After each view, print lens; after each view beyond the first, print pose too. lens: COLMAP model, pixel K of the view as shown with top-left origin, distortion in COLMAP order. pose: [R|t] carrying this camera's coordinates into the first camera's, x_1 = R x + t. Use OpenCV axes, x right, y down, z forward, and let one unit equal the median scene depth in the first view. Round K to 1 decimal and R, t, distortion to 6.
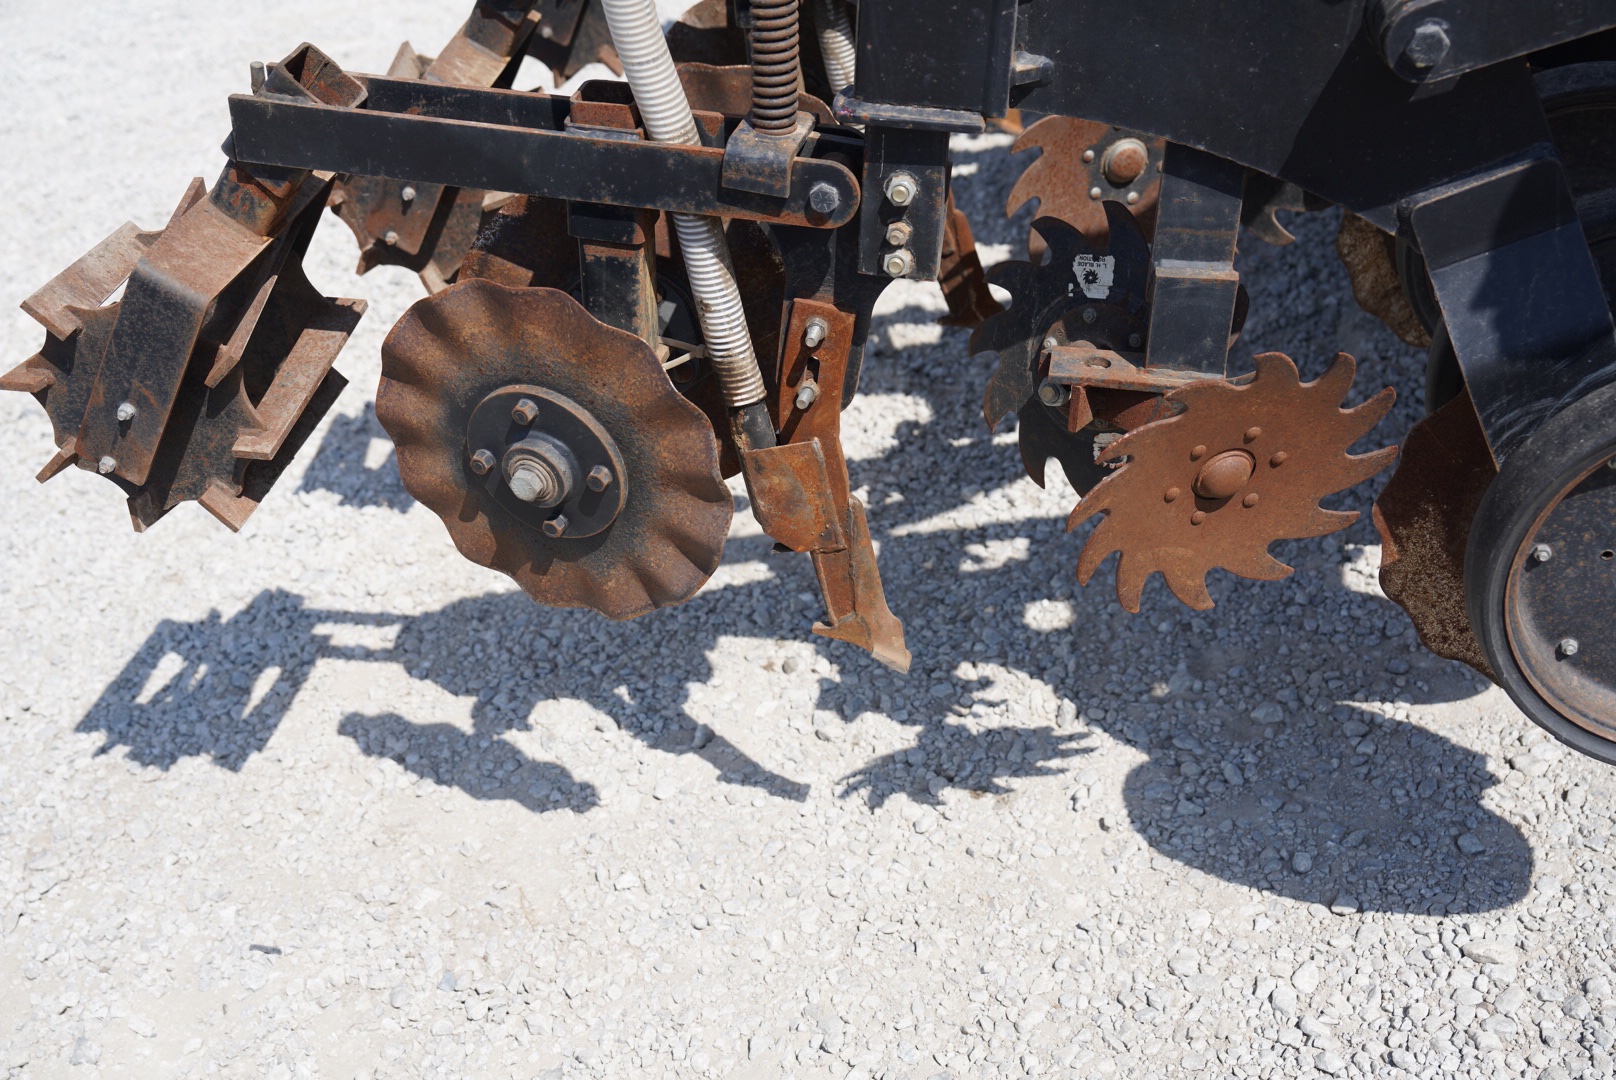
lens RADIAL K [[1924.2, 0, 806.0], [0, 1924.2, 533.9], [0, 0, 1]] dist [0.096775, 0.000000]
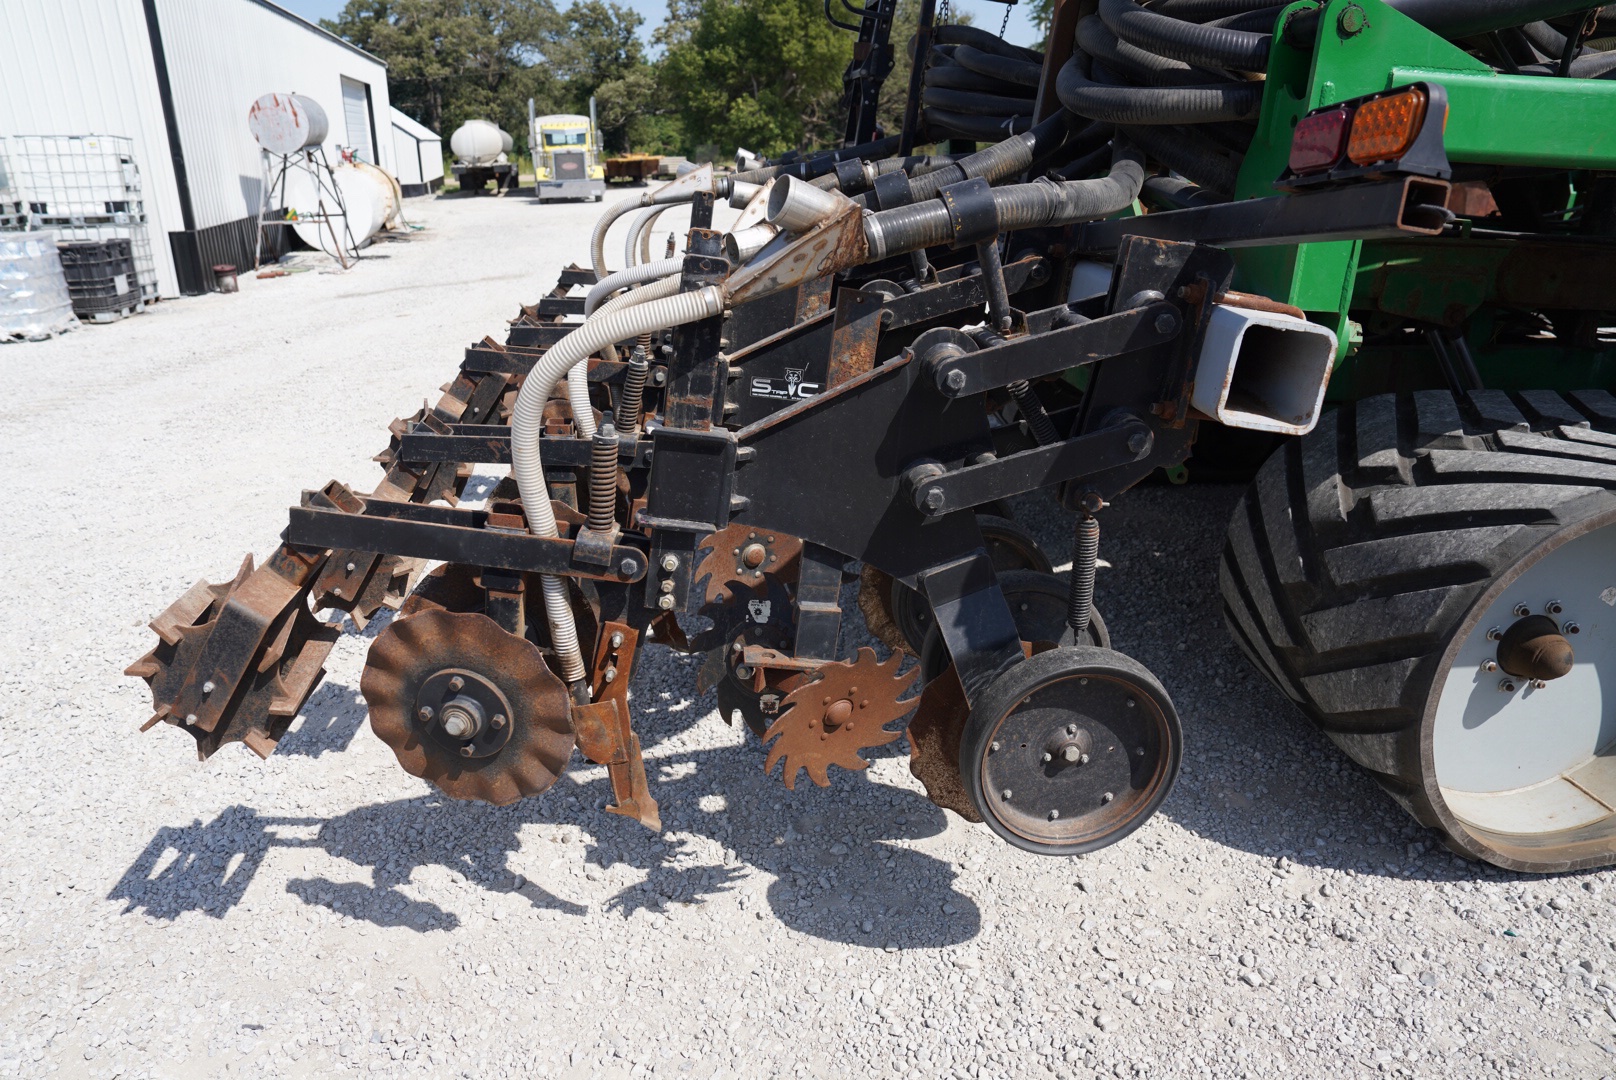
lens RADIAL K [[1103.1, 0, 807.2], [0, 1103.1, 541.3], [0, 0, 1]] dist [-0.108372, 0.082386]
pose [[0.960223, 0.021872, 0.278376, -0.104108], [0.037822, 0.977552, -0.207269, 0.024367], [-0.276661, 0.209554, 0.937841, -0.039913]]
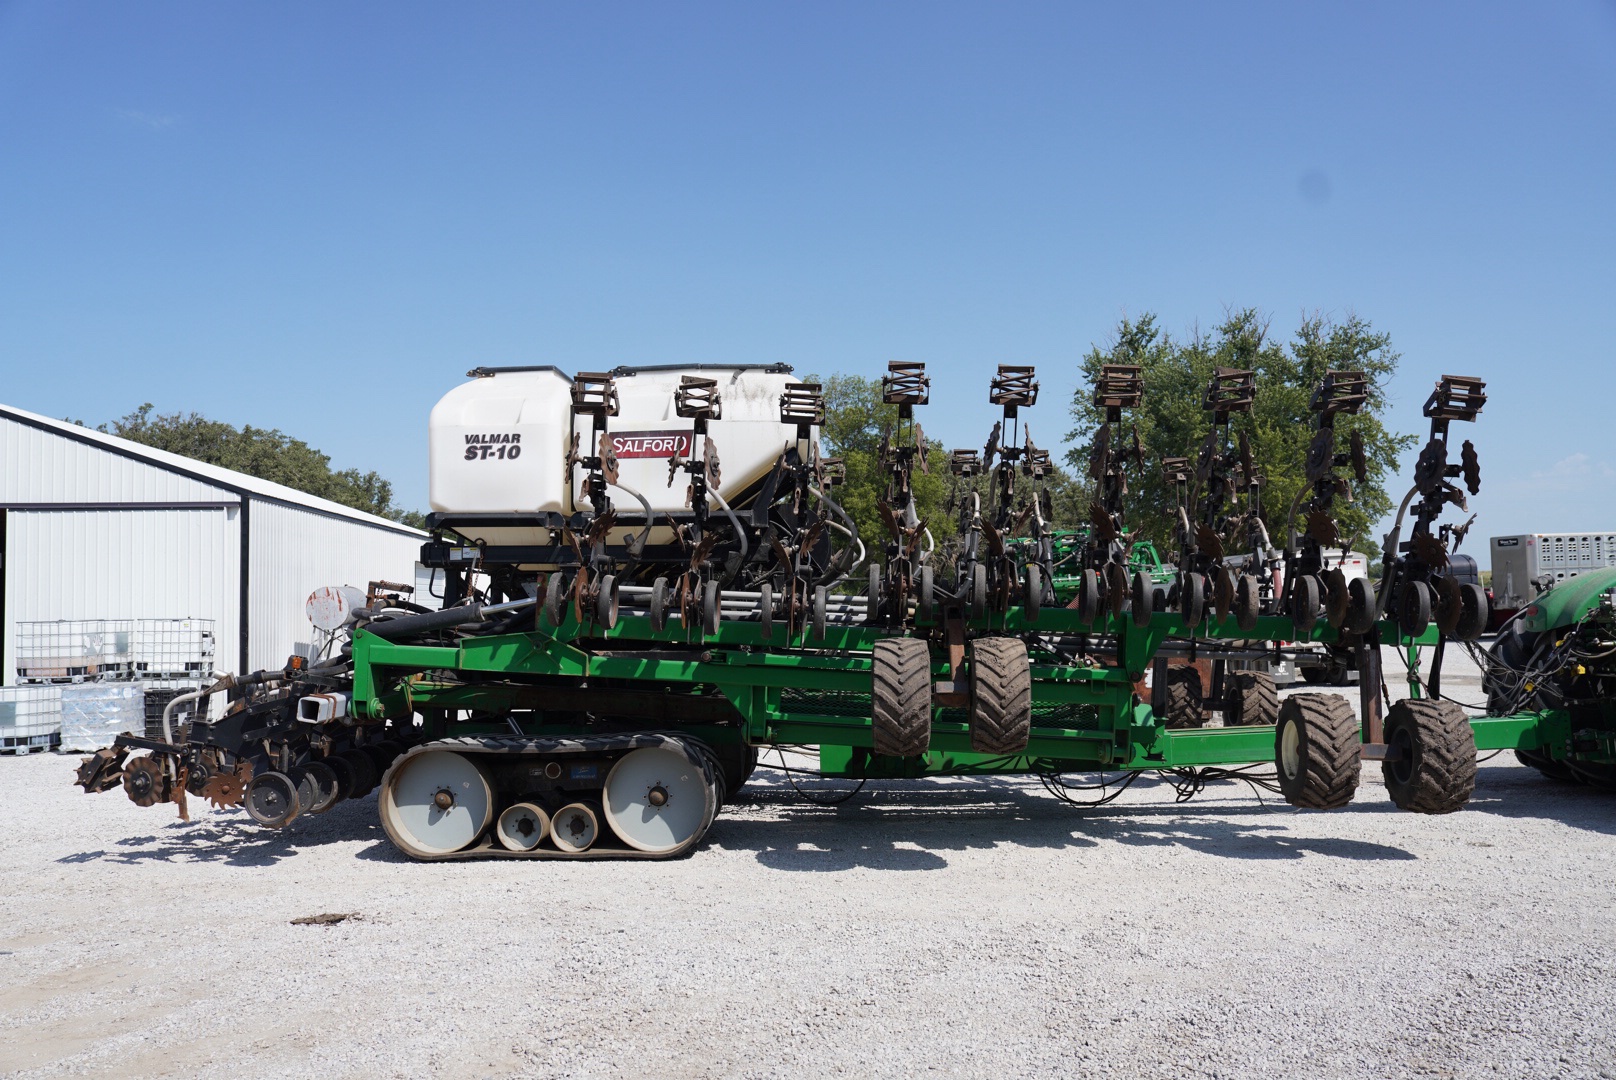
lens RADIAL K [[1243.6, 0, 808.8], [0, 1243.6, 544.9], [0, 0, 1]] dist [-0.045656, 0.000949]
pose [[0.985739, 0.119948, 0.118030, 1.660777], [-0.031036, 0.818933, -0.573049, 1.760914], [-0.165395, 0.561213, 0.810977, -3.652460]]
